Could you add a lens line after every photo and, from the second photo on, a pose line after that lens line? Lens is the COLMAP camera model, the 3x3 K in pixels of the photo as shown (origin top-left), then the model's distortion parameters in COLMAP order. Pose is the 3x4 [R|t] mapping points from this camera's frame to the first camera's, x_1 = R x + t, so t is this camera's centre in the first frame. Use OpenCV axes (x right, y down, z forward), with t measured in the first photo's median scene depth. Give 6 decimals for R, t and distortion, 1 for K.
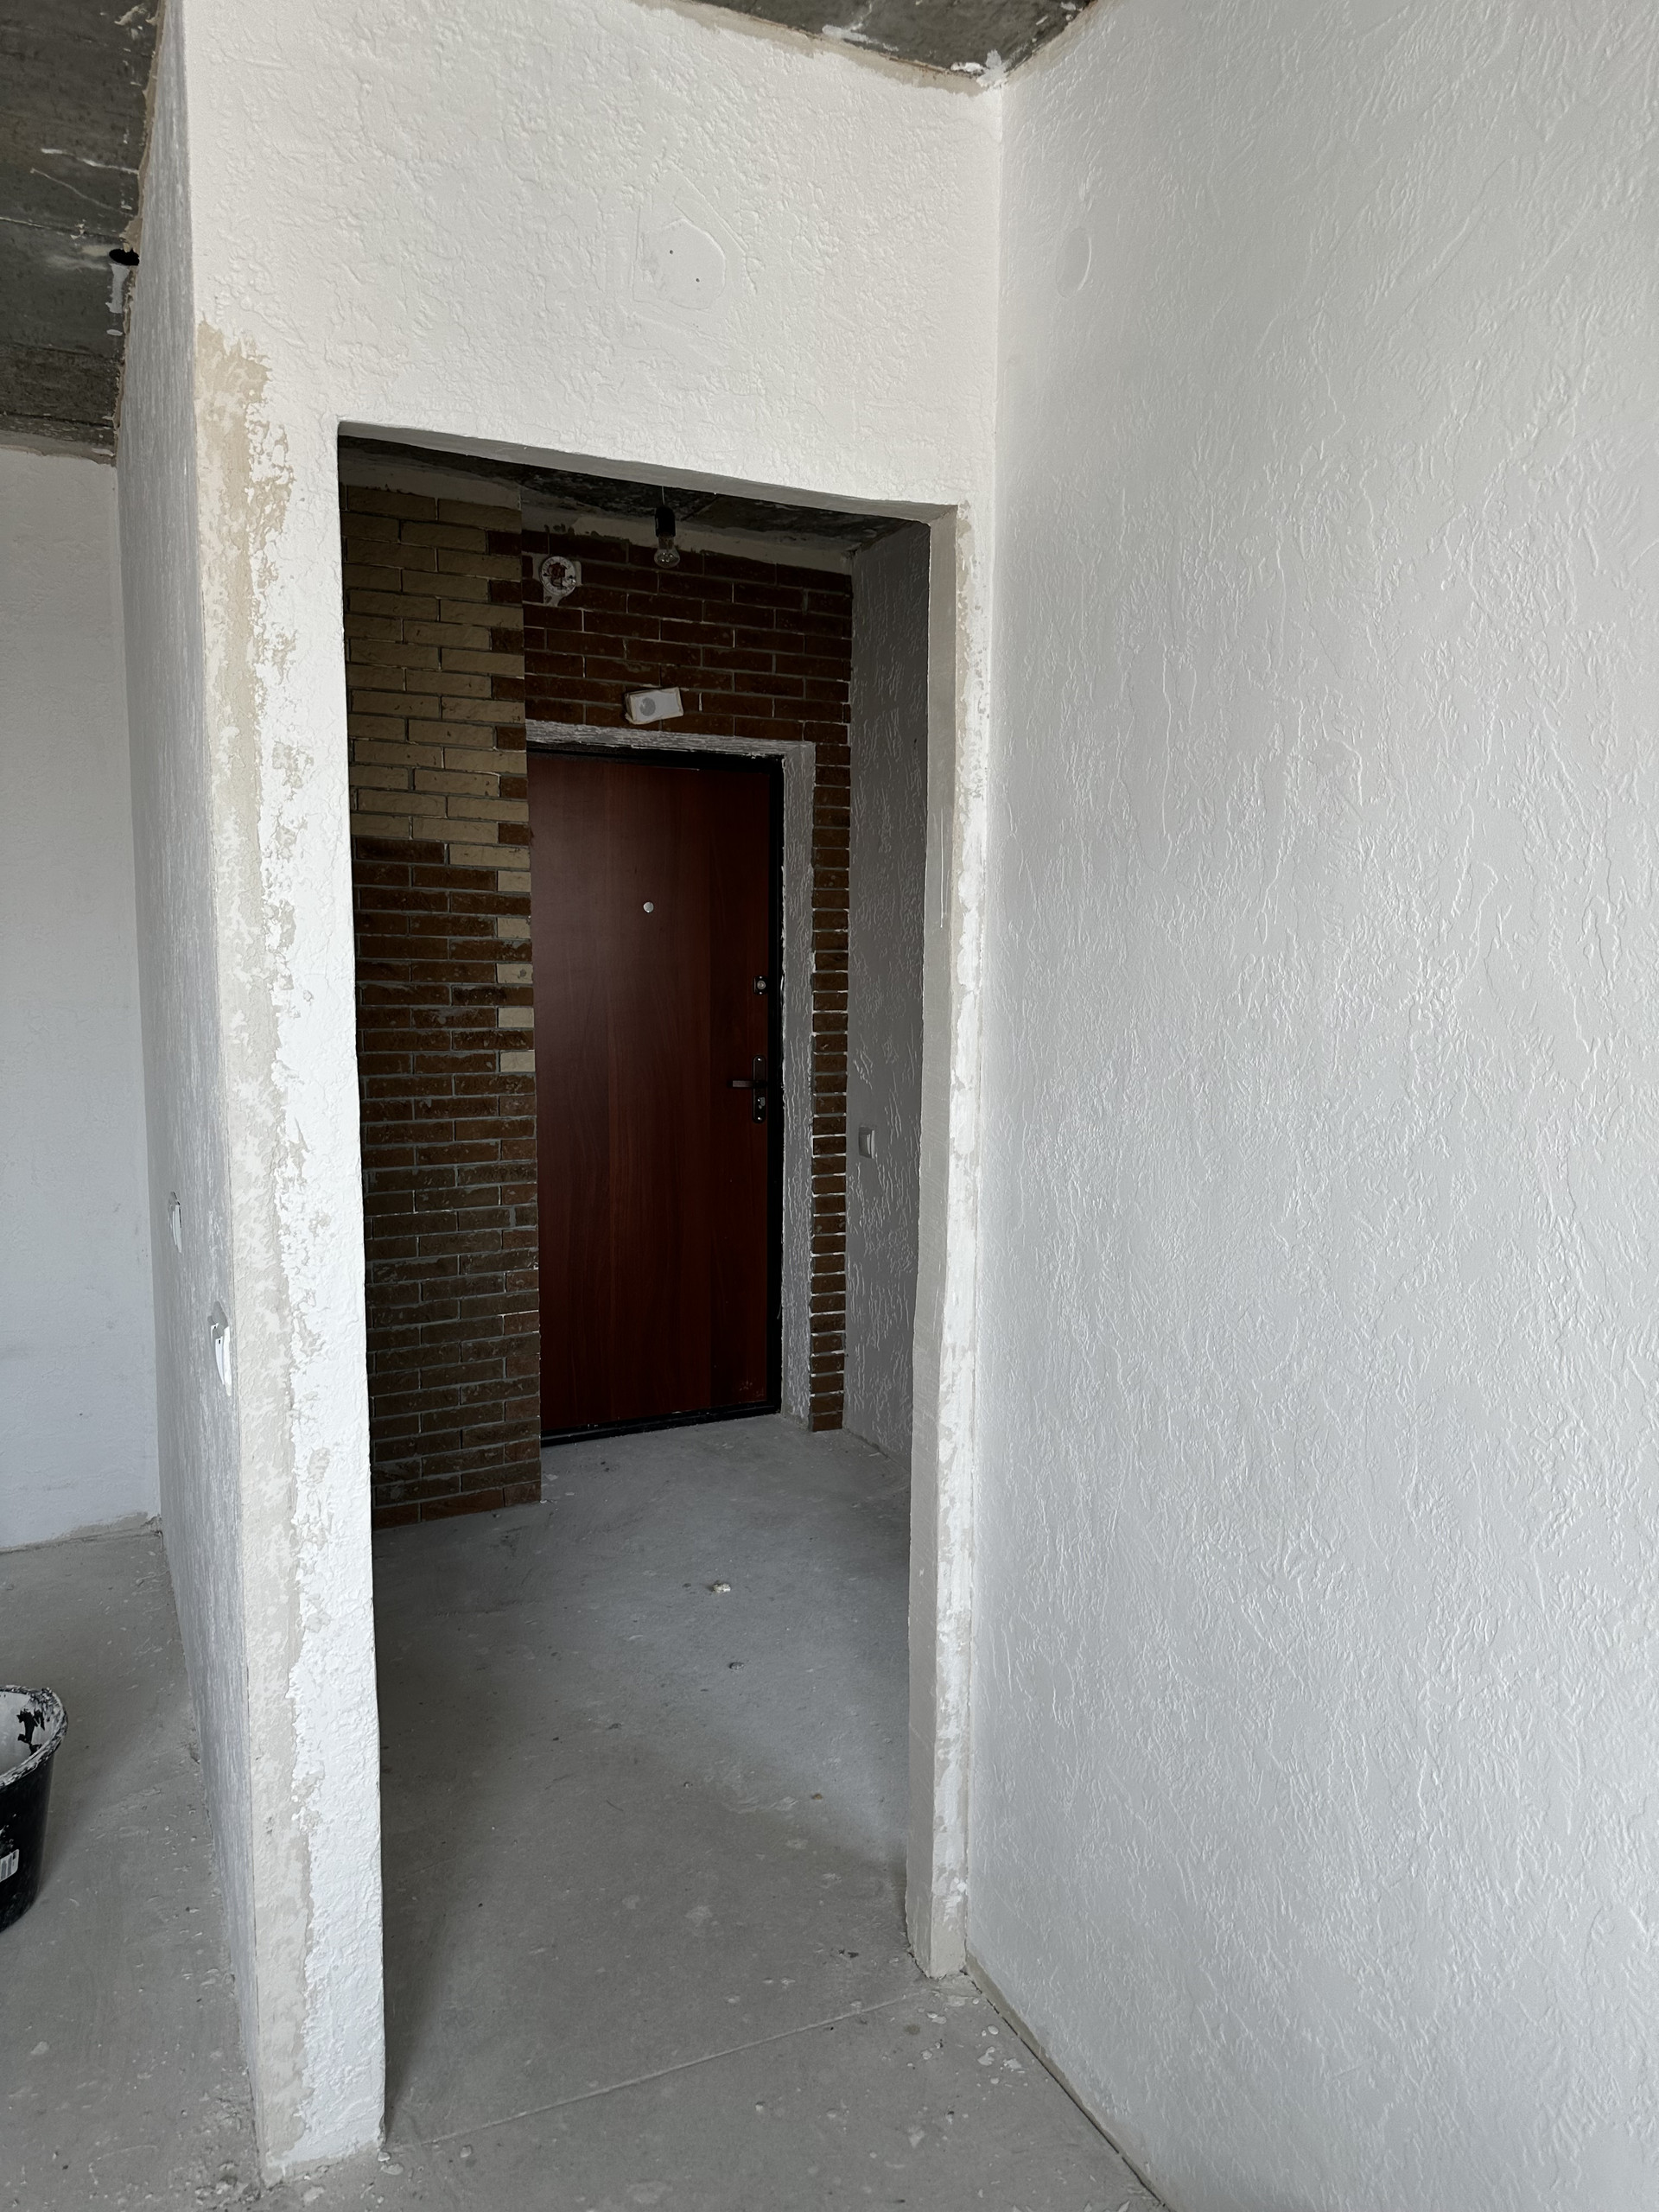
lens RADIAL K [[1519.2, 0, 793.2], [0, 1519.2, 1108.2], [0, 0, 1]] dist [0.136228, -0.266756]
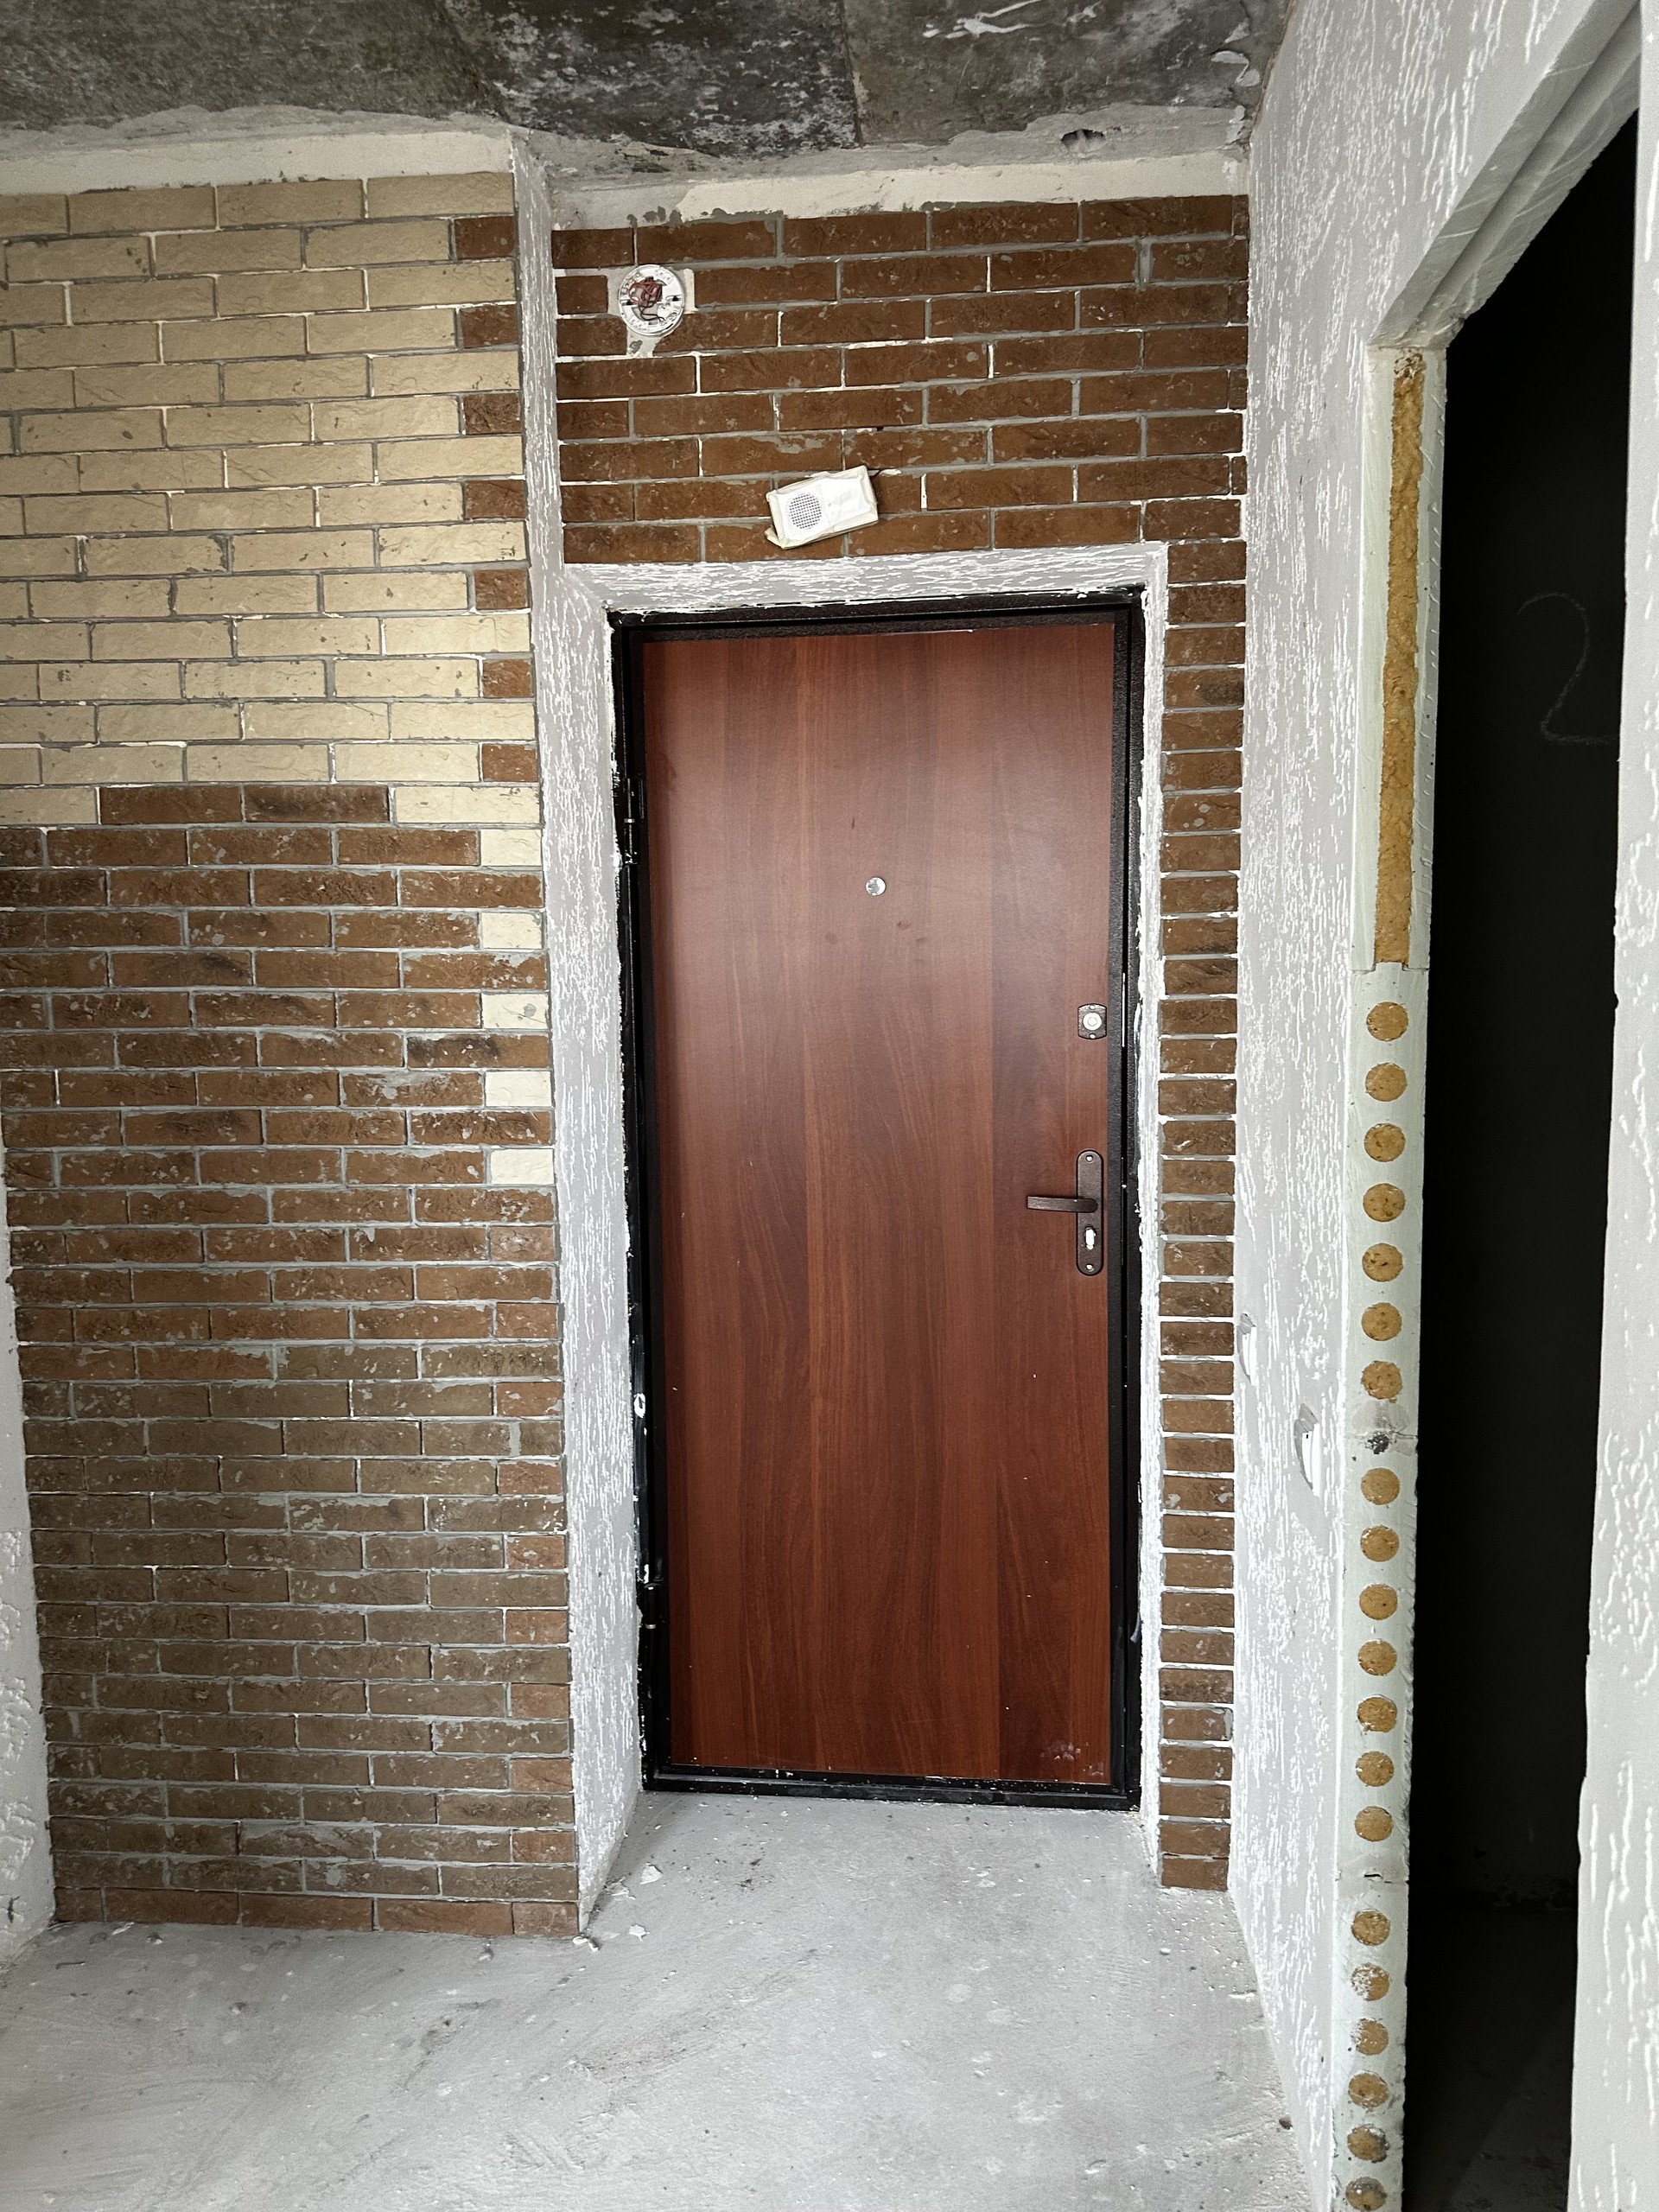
lens RADIAL K [[1519.2, 0, 793.2], [0, 1519.2, 1108.2], [0, 0, 1]] dist [0.136228, -0.266756]
pose [[0.858226, 0.029301, -0.512435, 0.195354], [-0.032503, 0.999468, 0.002712, -0.057097], [0.512242, 0.014328, 0.858721, 0.567436]]
